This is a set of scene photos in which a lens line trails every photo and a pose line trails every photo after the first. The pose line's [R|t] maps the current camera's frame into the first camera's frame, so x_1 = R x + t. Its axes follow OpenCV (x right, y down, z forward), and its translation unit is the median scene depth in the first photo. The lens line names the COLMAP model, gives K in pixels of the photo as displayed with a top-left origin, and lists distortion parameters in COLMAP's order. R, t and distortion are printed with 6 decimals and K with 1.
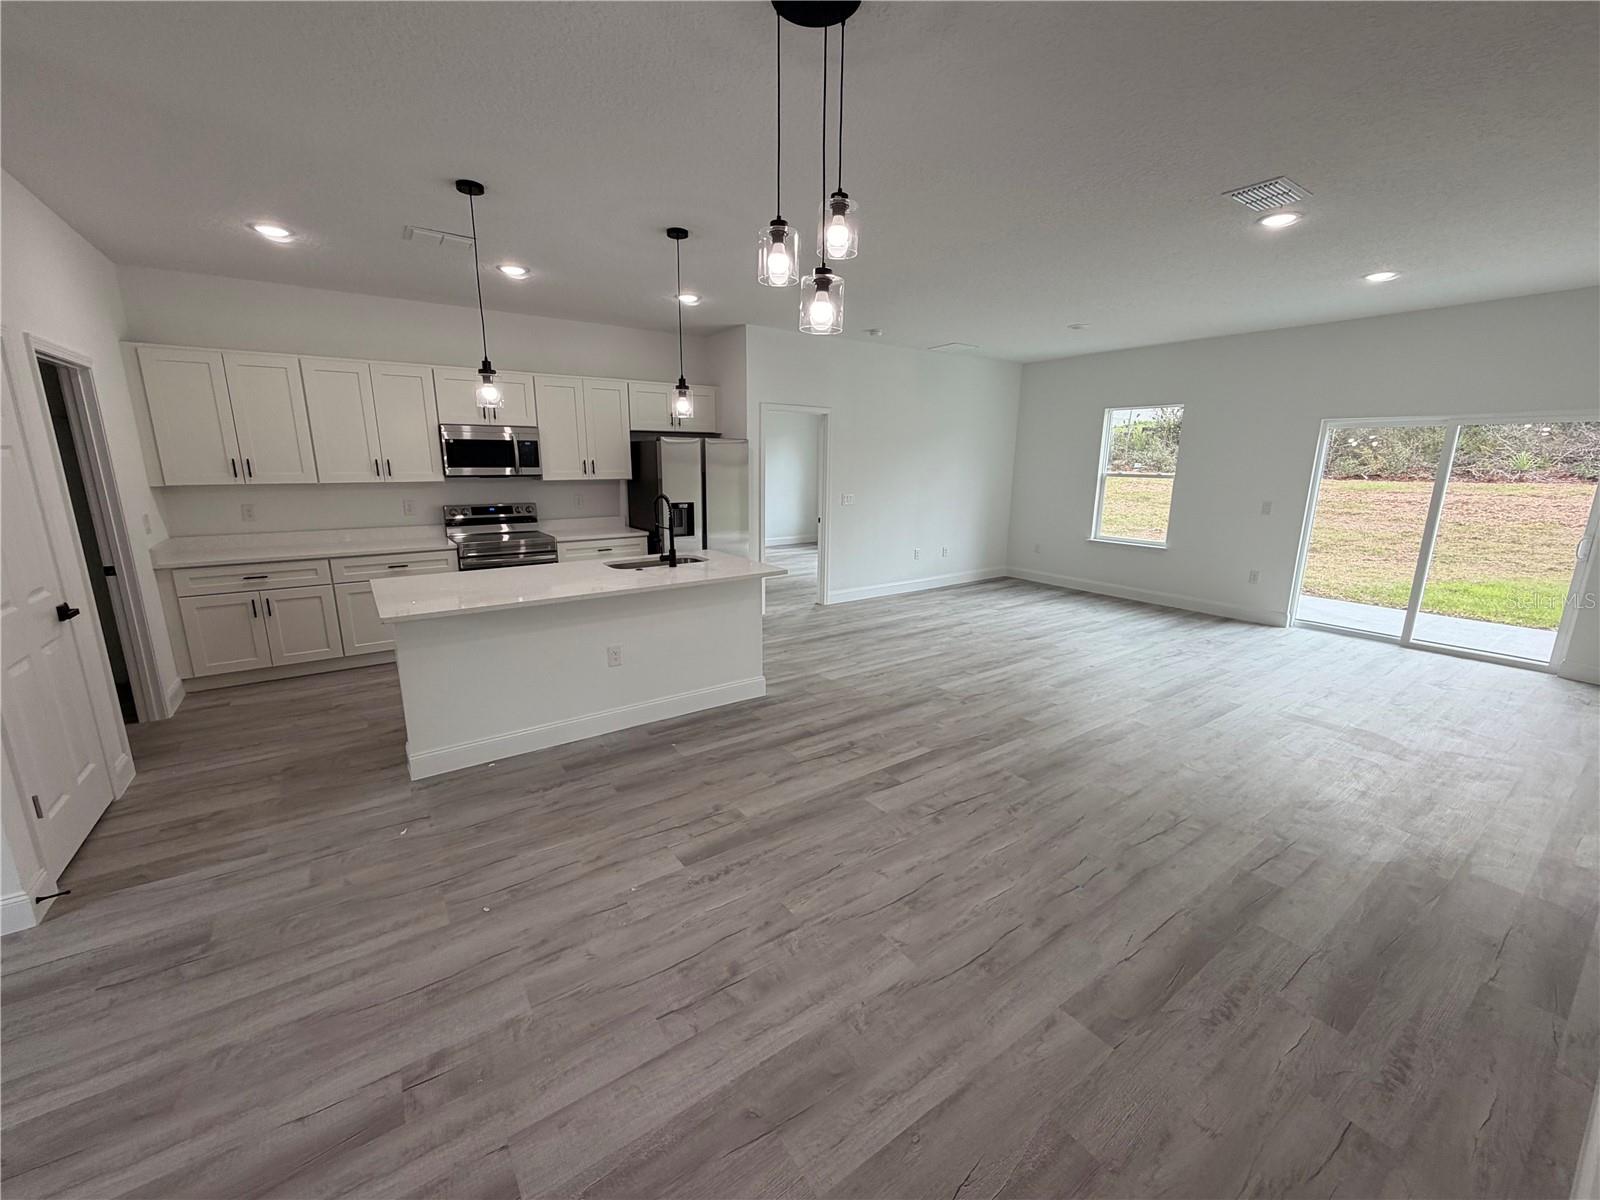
lens RADIAL K [[639.3, 0, 795.5], [0, 639.3, 597.3], [0, 0, 1]] dist [-0.000213, -0.000050]
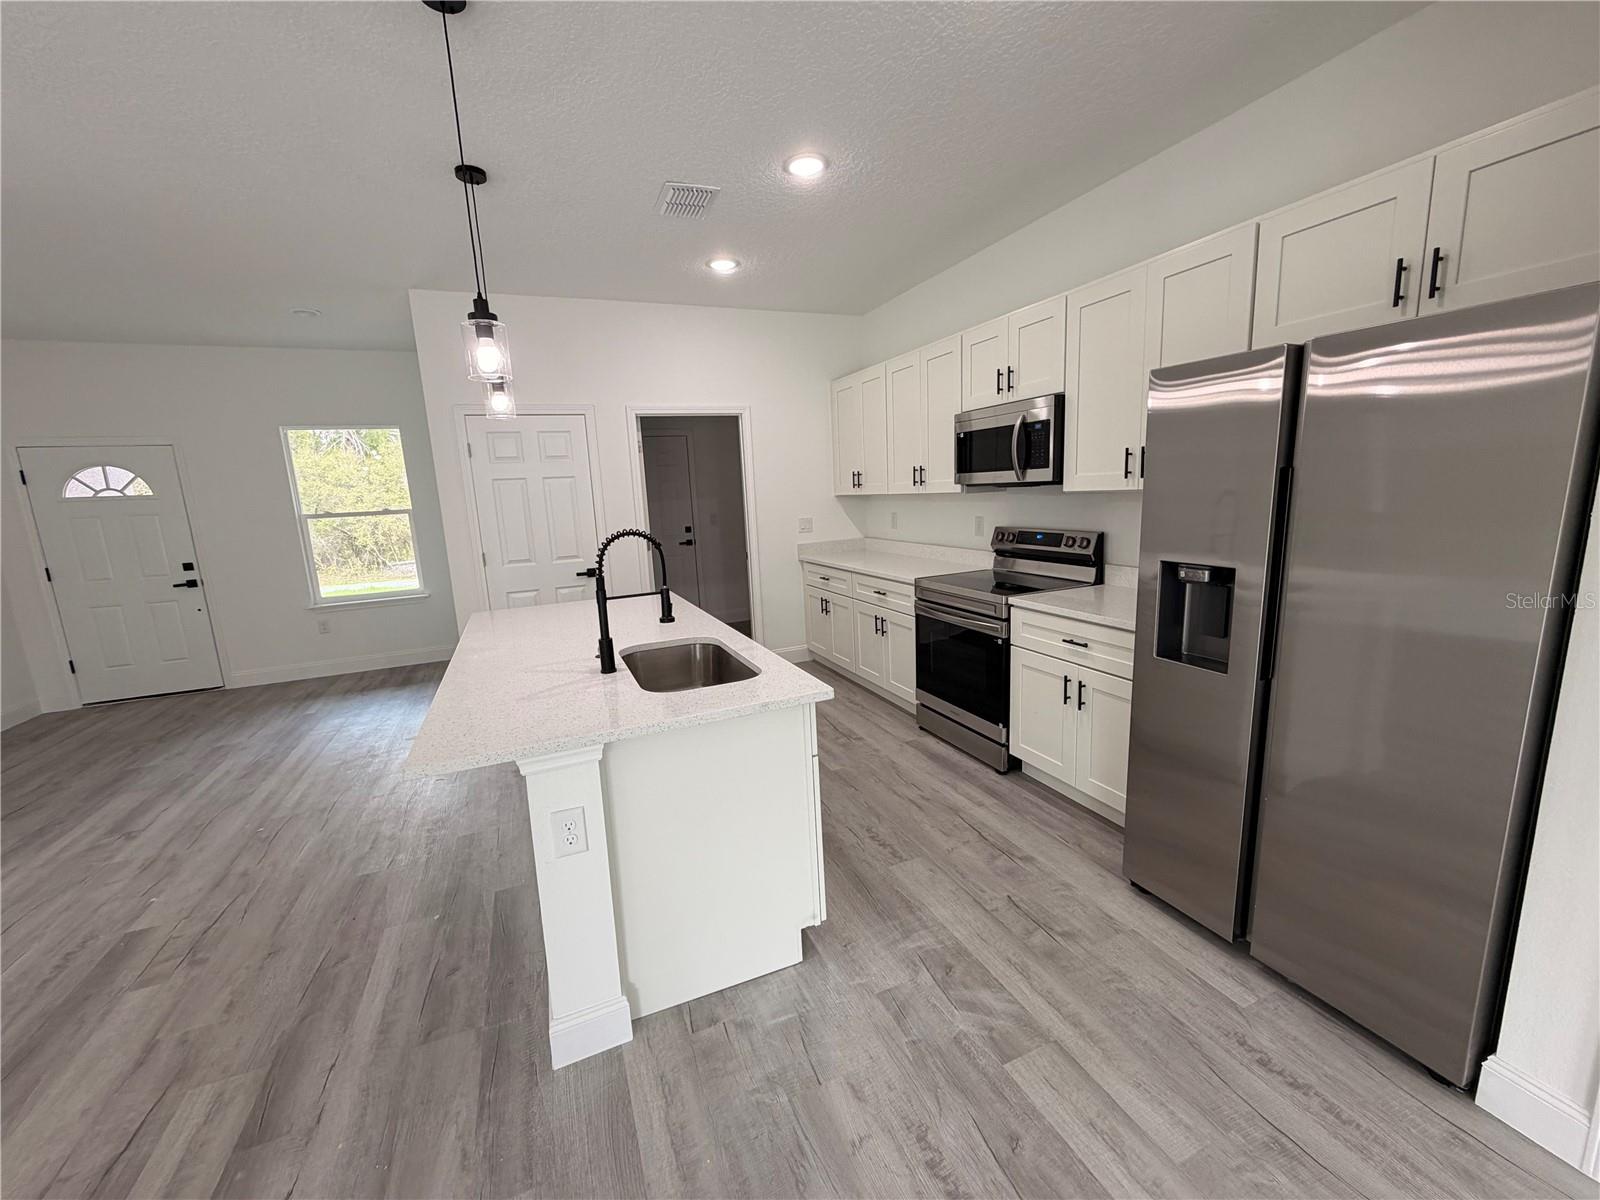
lens RADIAL K [[639.3, 0, 793.0], [0, 639.3, 597.3], [0, 0, 1]] dist [-0.000213, -0.000050]
pose [[-0.215980, 0.170449, -0.961405, 0.280033], [-0.162533, 0.964631, 0.207534, -0.257294], [0.962775, 0.201083, -0.180638, 1.340640]]
